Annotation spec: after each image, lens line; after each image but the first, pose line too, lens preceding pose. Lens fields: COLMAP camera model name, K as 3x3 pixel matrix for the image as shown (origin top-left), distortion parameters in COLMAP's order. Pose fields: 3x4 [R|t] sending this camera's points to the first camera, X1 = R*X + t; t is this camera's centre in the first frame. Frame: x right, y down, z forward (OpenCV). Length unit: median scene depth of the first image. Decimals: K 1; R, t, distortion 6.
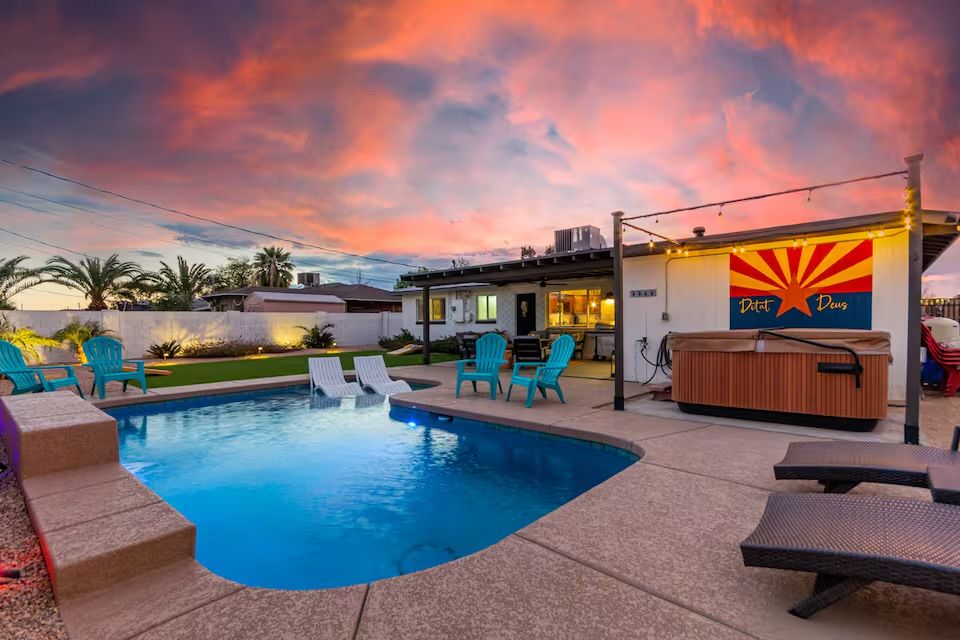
lens RADIAL K [[452.3, 0, 486.0], [0, 452.3, 335.9], [0, 0, 1]] dist [0.013625, -0.000083]
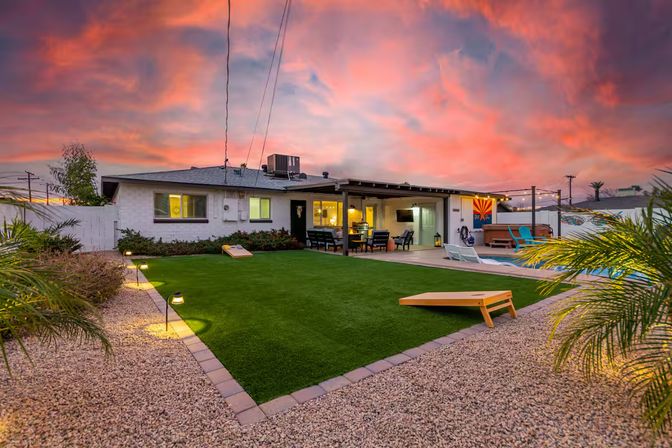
lens RADIAL K [[316.6, 0, 336.1], [0, 316.6, 222.5], [0, 0, 1]] dist [0.013625, -0.000083]
pose [[0.209497, 0.014154, 0.977707, -1.433520], [0.027776, 0.999406, -0.020420, -0.013182], [-0.977415, 0.031435, 0.208979, 1.293429]]
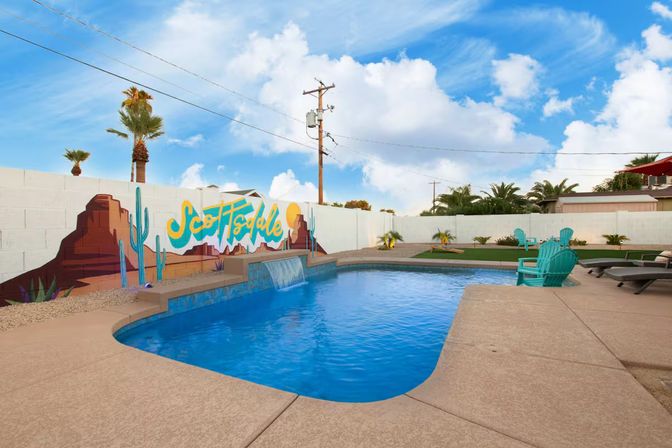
lens RADIAL K [[316.6, 0, 332.4], [0, 316.6, 227.0], [0, 0, 1]] dist [0.013625, -0.000083]
pose [[0.252276, 0.010820, -0.967595, 0.389107], [-0.028023, 0.999600, 0.003872, -0.003159], [0.967249, 0.026139, 0.252478, 0.411389]]
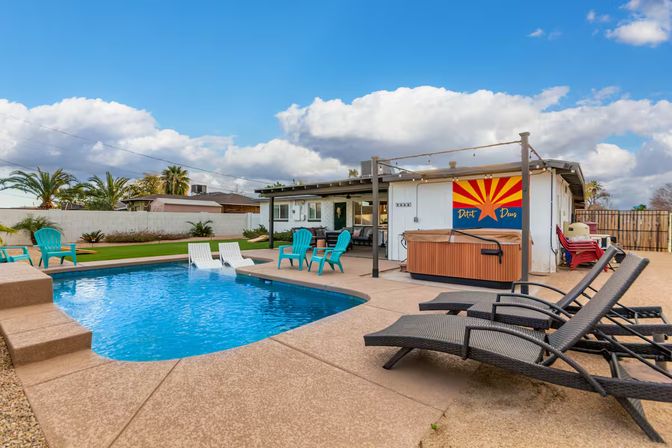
lens RADIAL K [[316.6, 0, 339.7], [0, 316.6, 223.6], [0, 0, 1]] dist [0.013625, -0.000083]
pose [[0.999248, 0.013494, 0.036347, 0.088930], [-0.012792, 0.999728, -0.019491, -0.003557], [-0.036601, 0.019012, 0.999149, -0.097357]]
